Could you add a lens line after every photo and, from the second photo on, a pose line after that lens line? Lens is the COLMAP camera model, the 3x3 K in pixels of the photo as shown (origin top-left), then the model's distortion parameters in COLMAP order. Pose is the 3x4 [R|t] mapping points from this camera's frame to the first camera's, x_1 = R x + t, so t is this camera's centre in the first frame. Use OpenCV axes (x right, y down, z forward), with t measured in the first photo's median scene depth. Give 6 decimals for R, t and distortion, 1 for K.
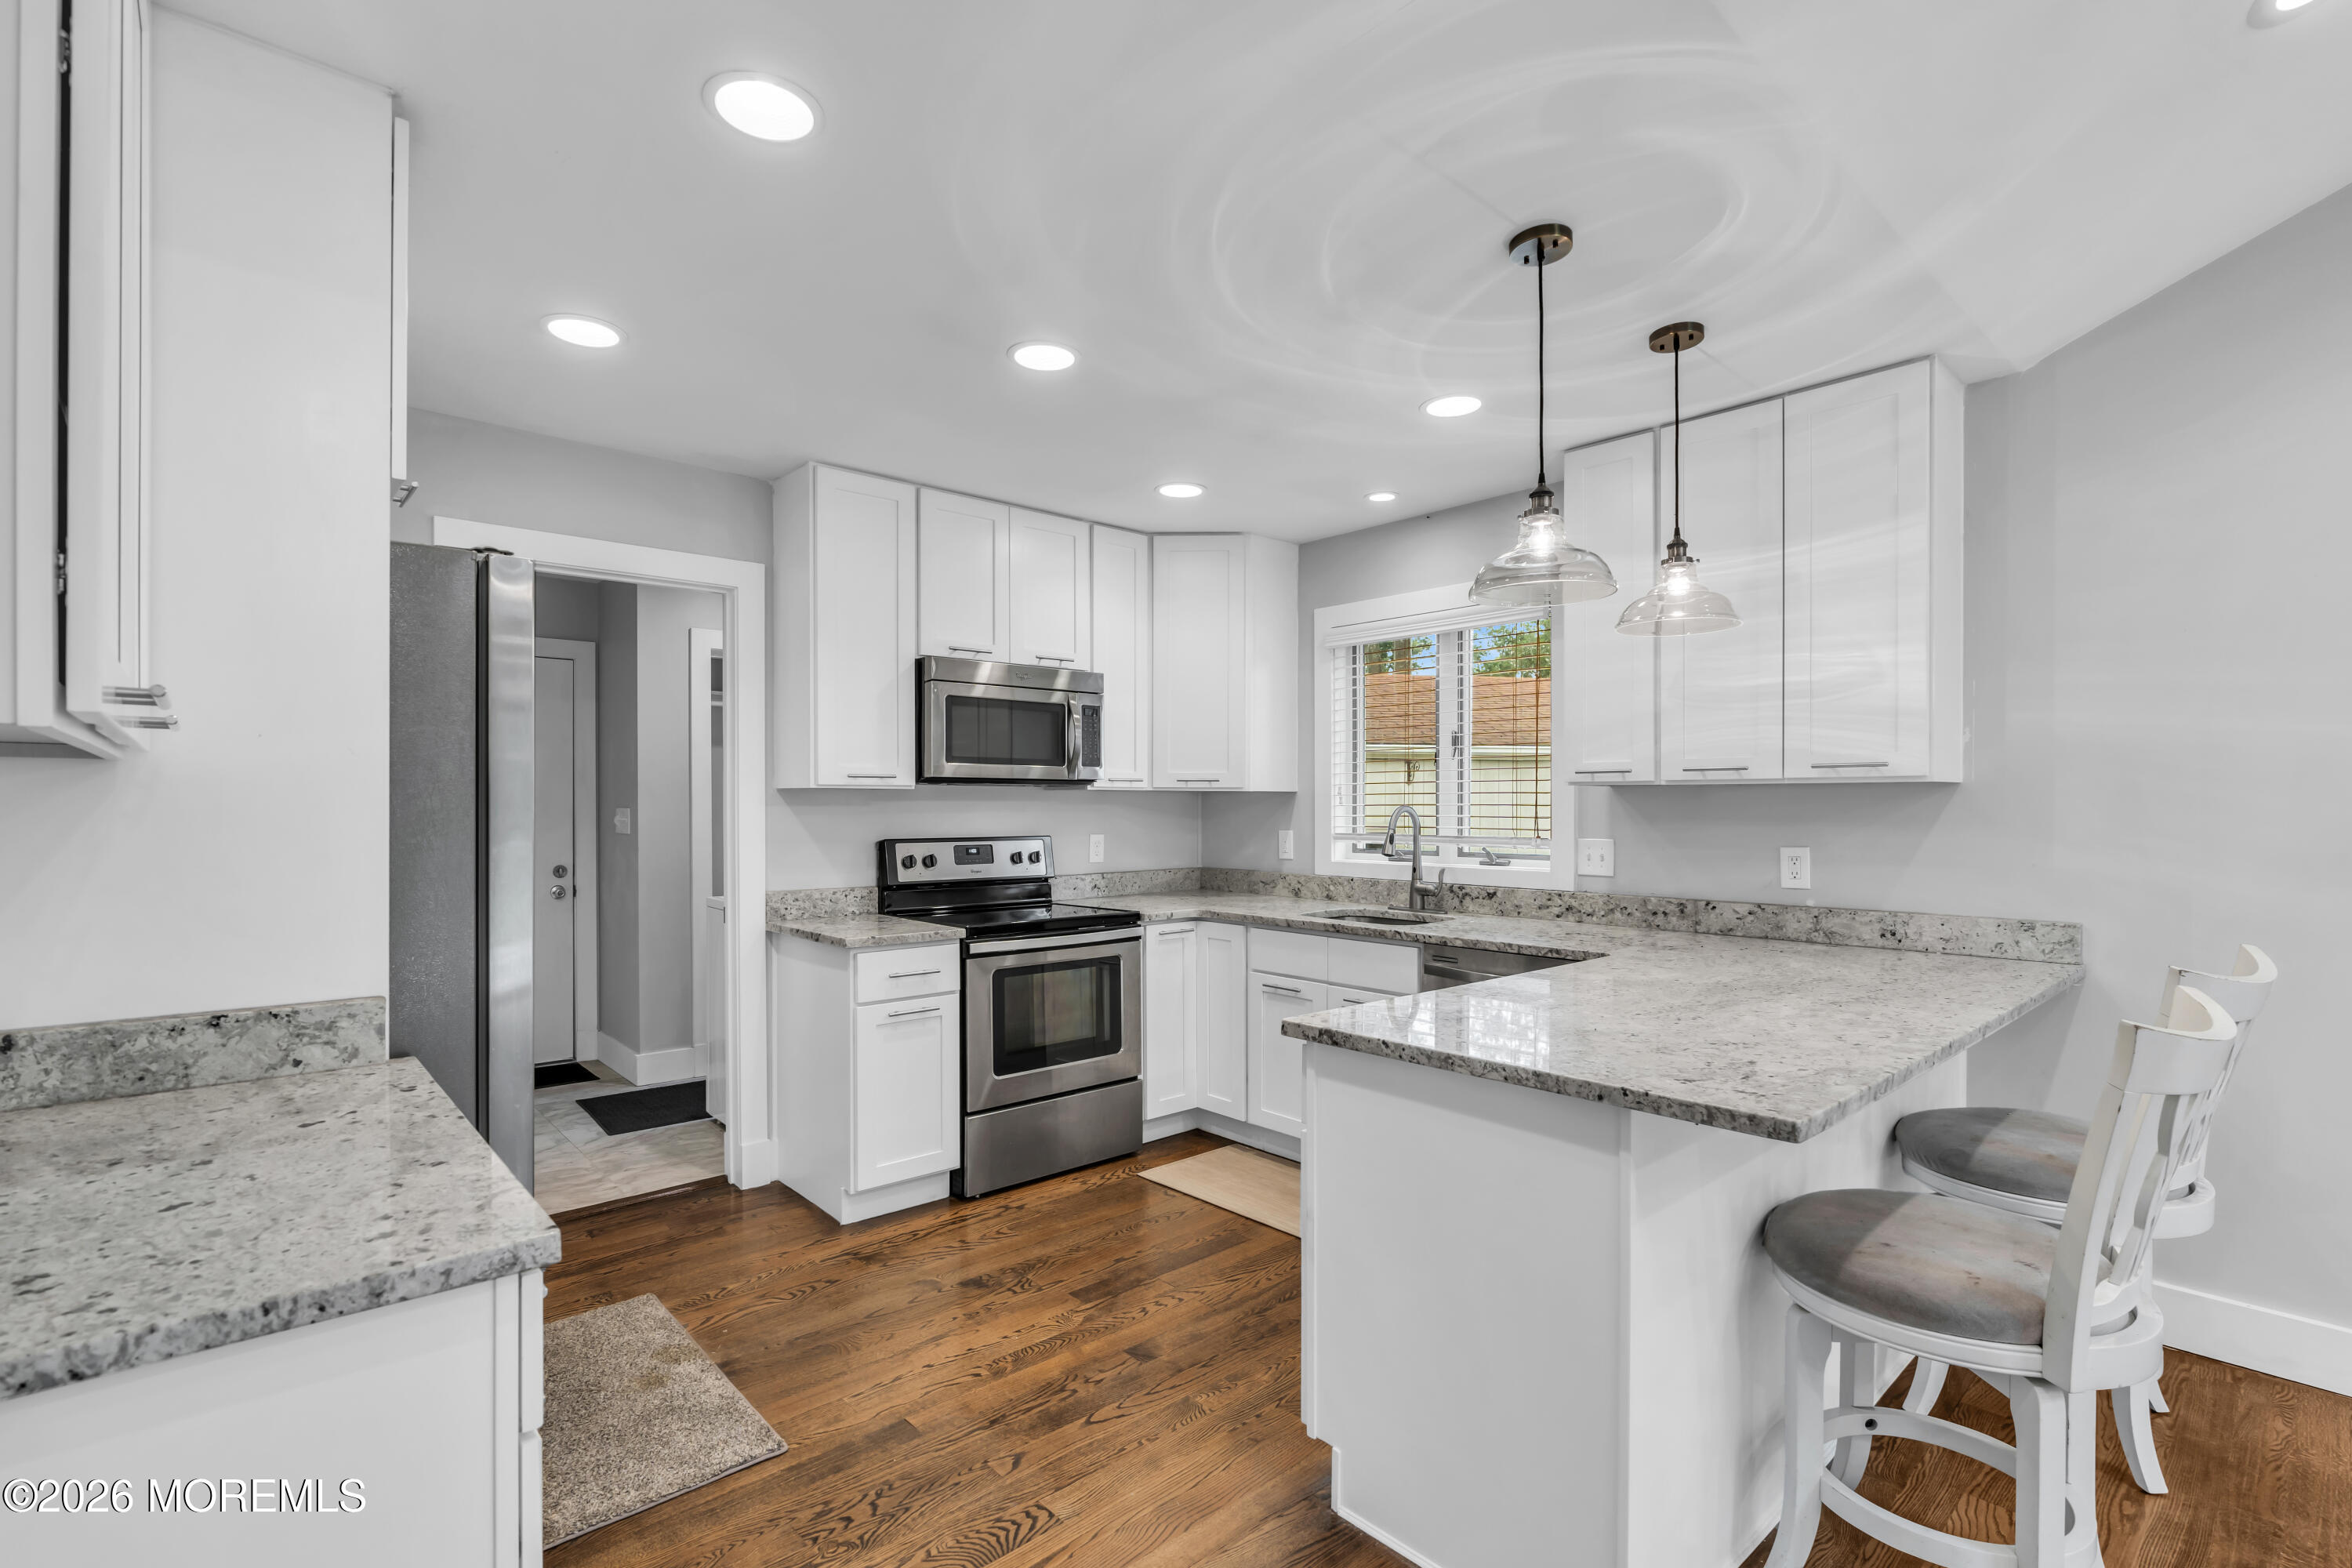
lens RADIAL K [[1073.6, 0, 1166.9], [0, 1073.6, 812.7], [0, 0, 1]] dist [-0.011904, -0.000003]
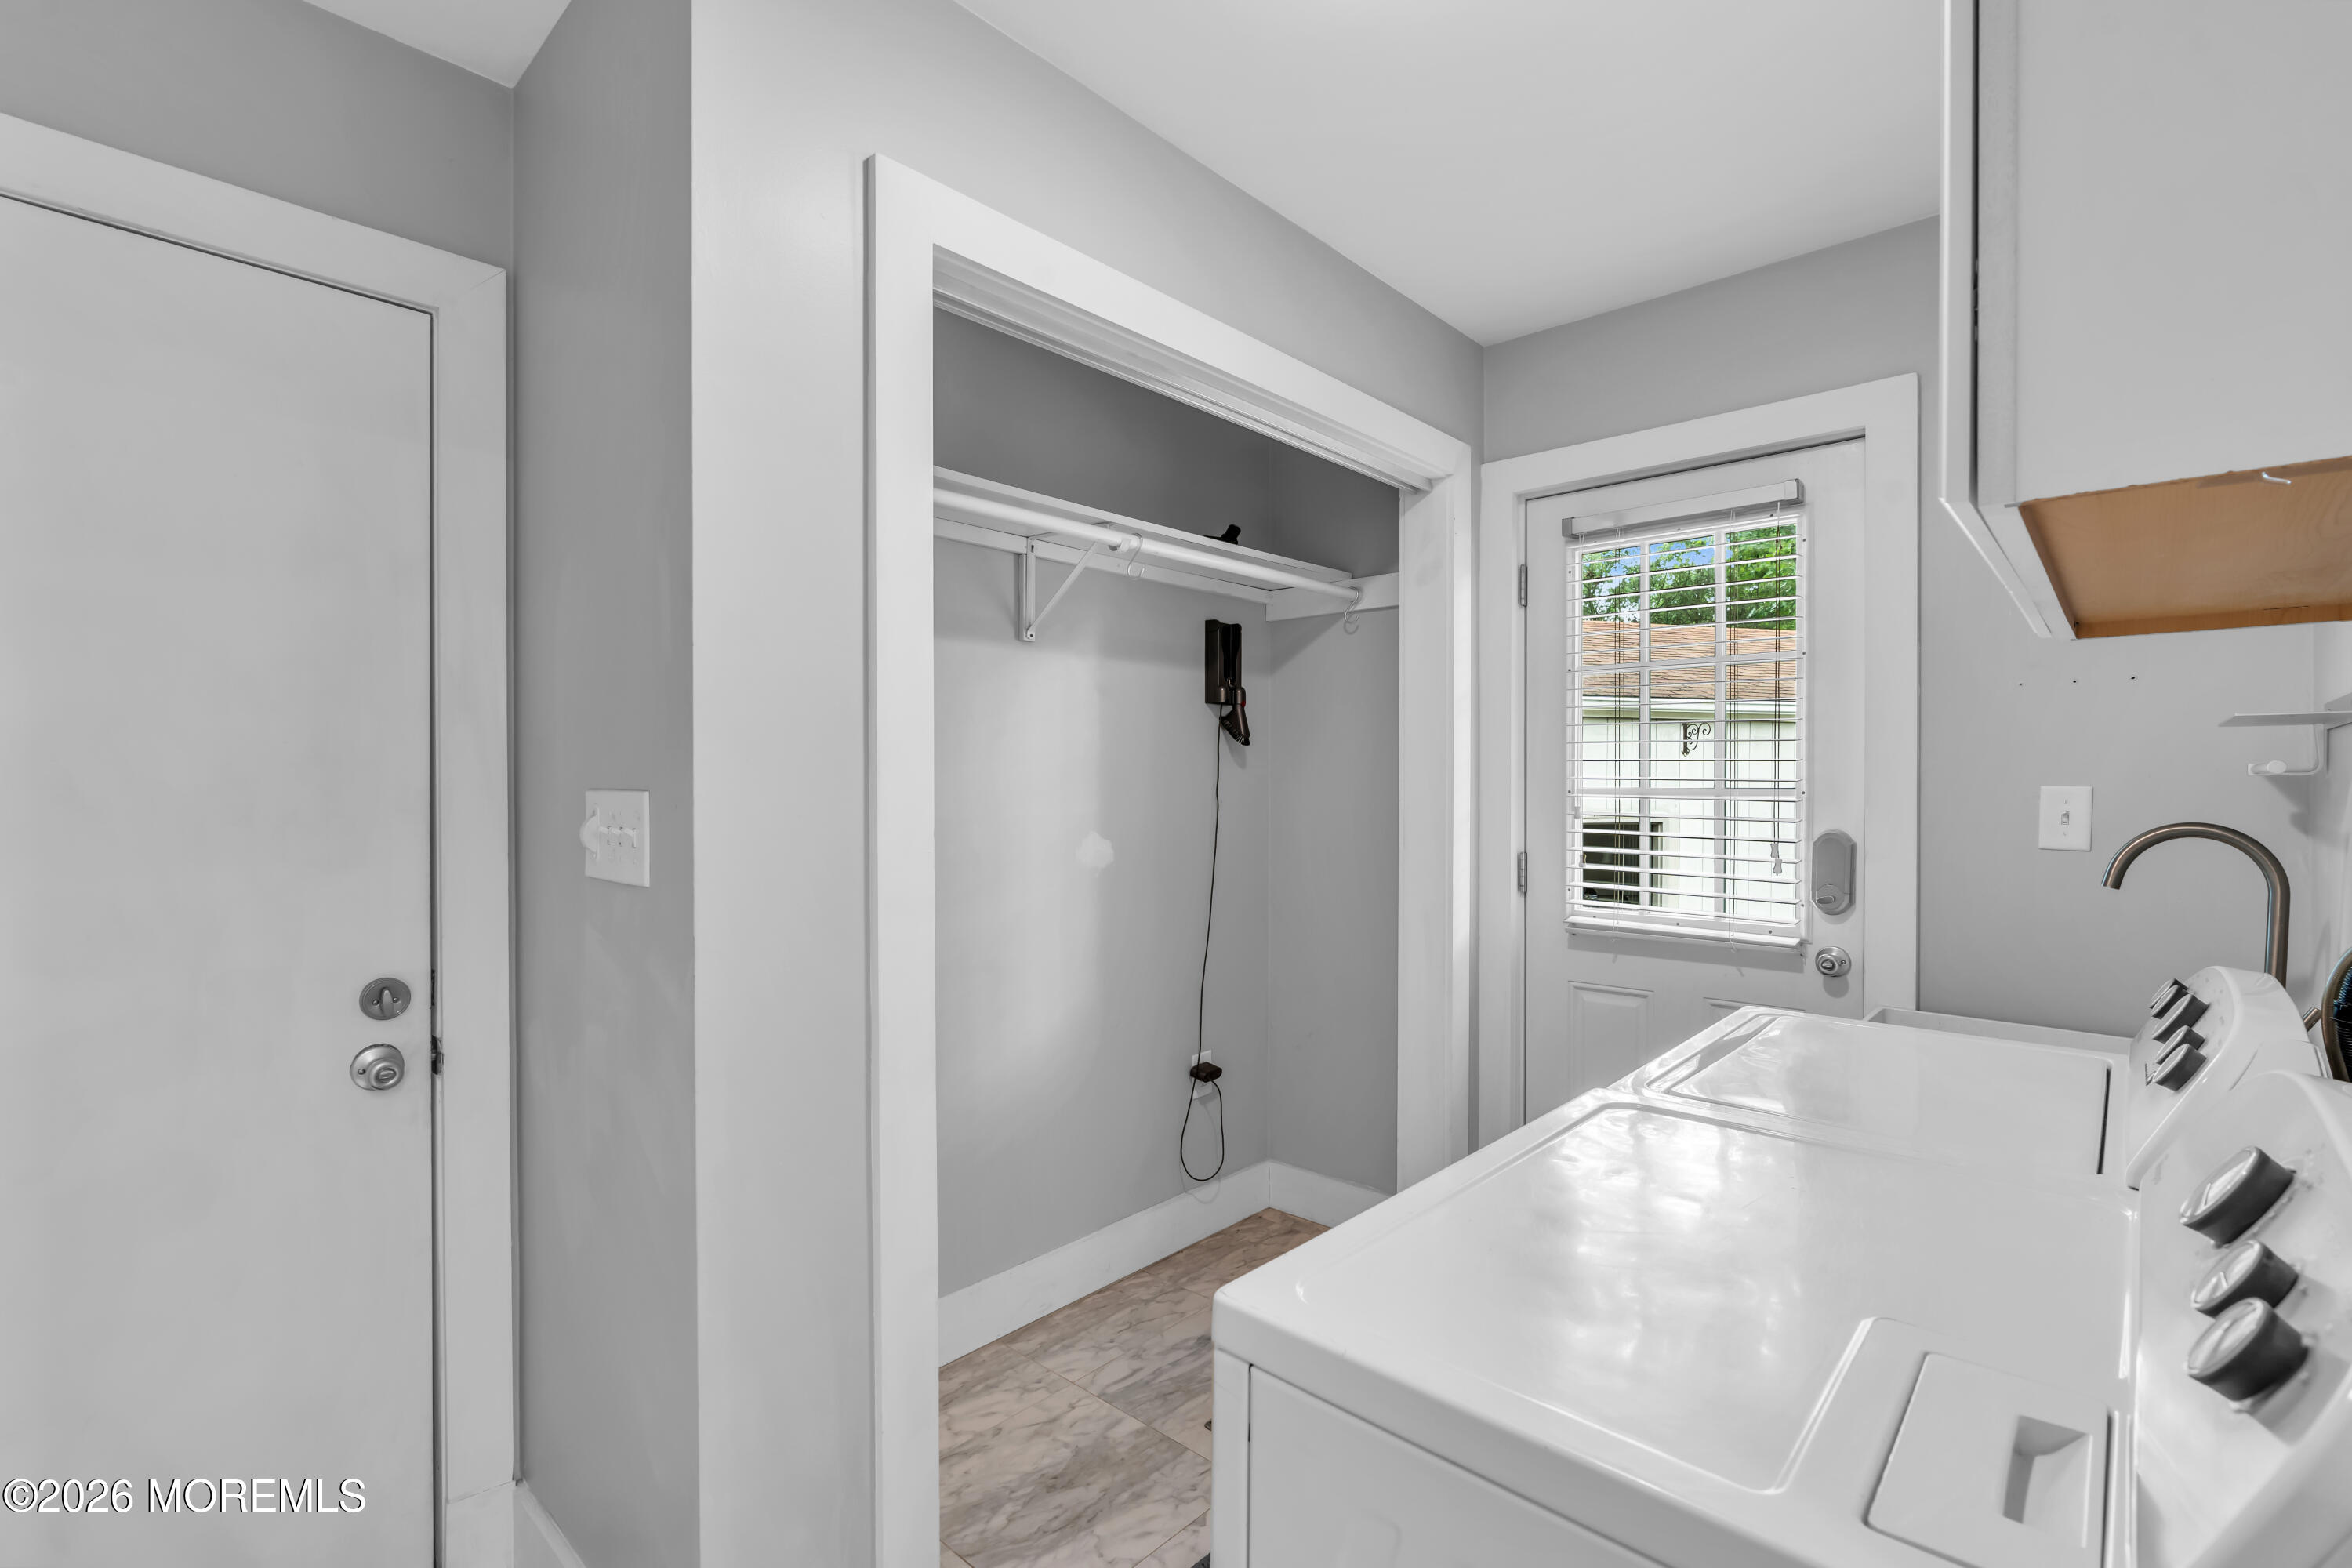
lens RADIAL K [[1051.5, 0, 1172.1], [0, 1051.5, 785.0], [0, 0, 1]] dist [-0.010866, 0.003519]
pose [[0.995620, -0.001999, 0.093475, -0.528855], [0.002204, 0.999995, -0.002096, -0.006497], [-0.093471, 0.002293, 0.995619, 0.969716]]
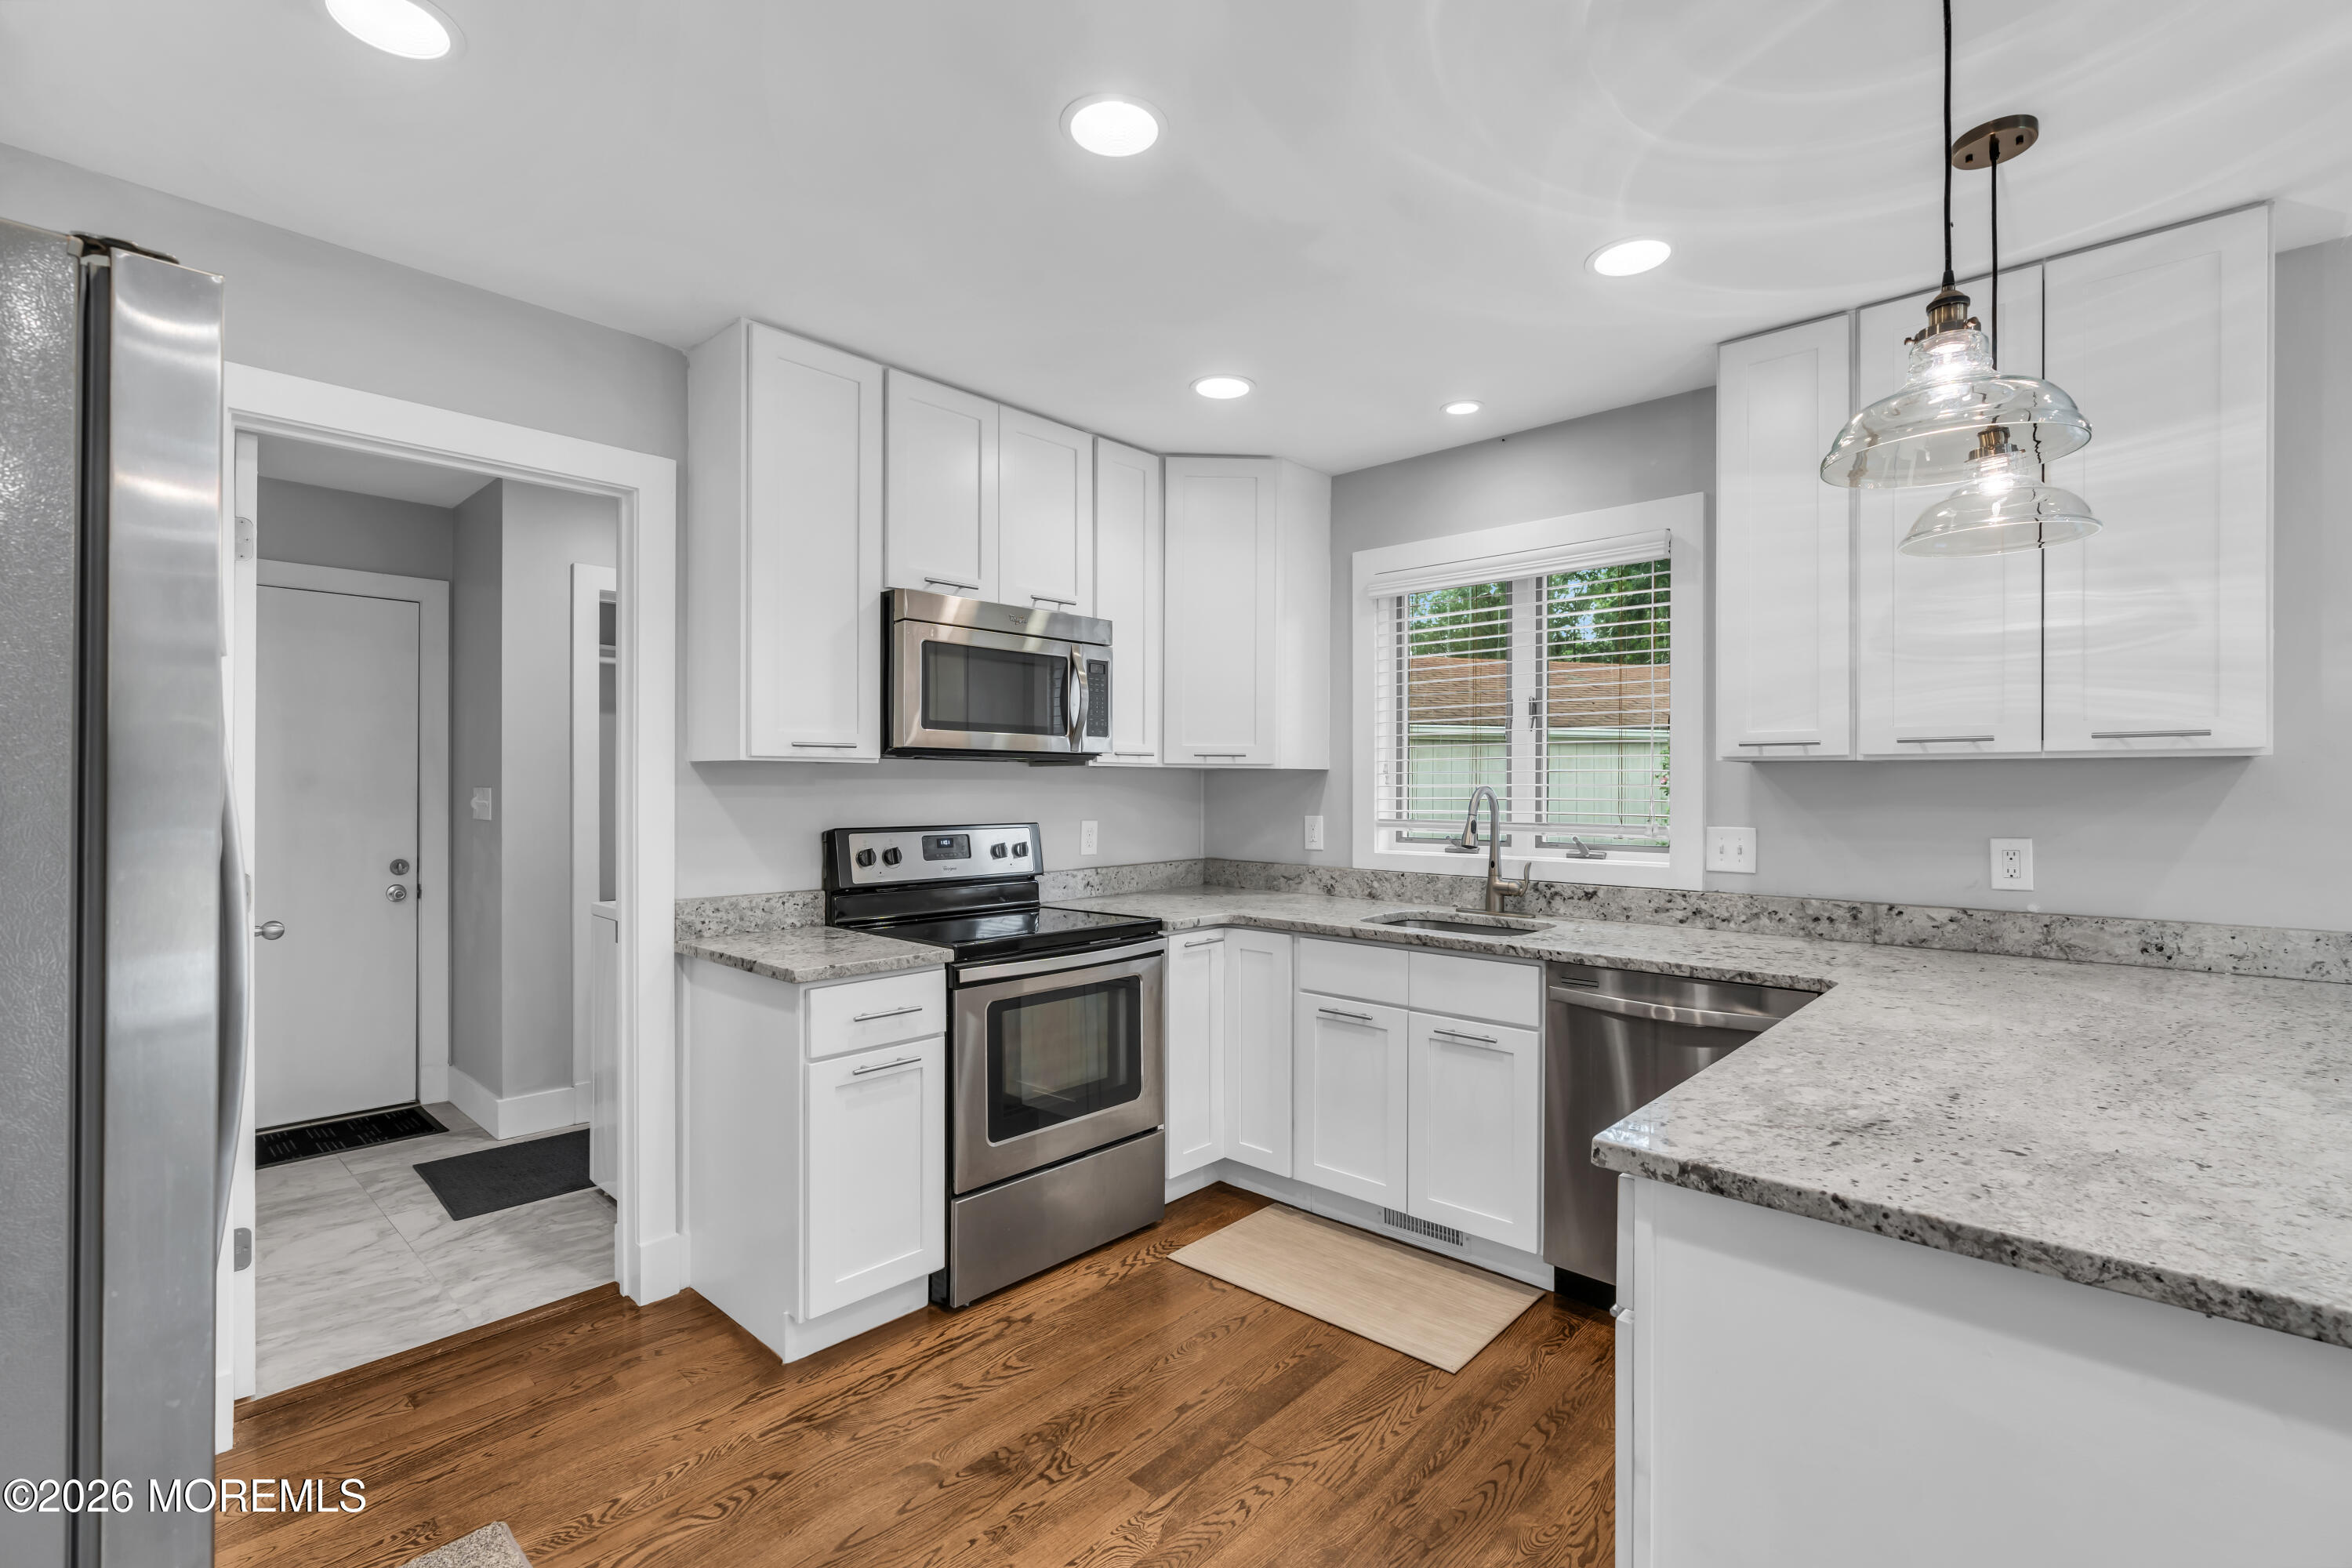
lens RADIAL K [[1051.5, 0, 1172.1], [0, 1051.5, 785.0], [0, 0, 1]] dist [-0.010866, 0.003519]
pose [[0.995192, 0.002115, 0.097924, -0.101203], [-0.001267, 0.999961, -0.008726, -0.000297], [-0.097939, 0.008561, 0.995156, 0.238011]]
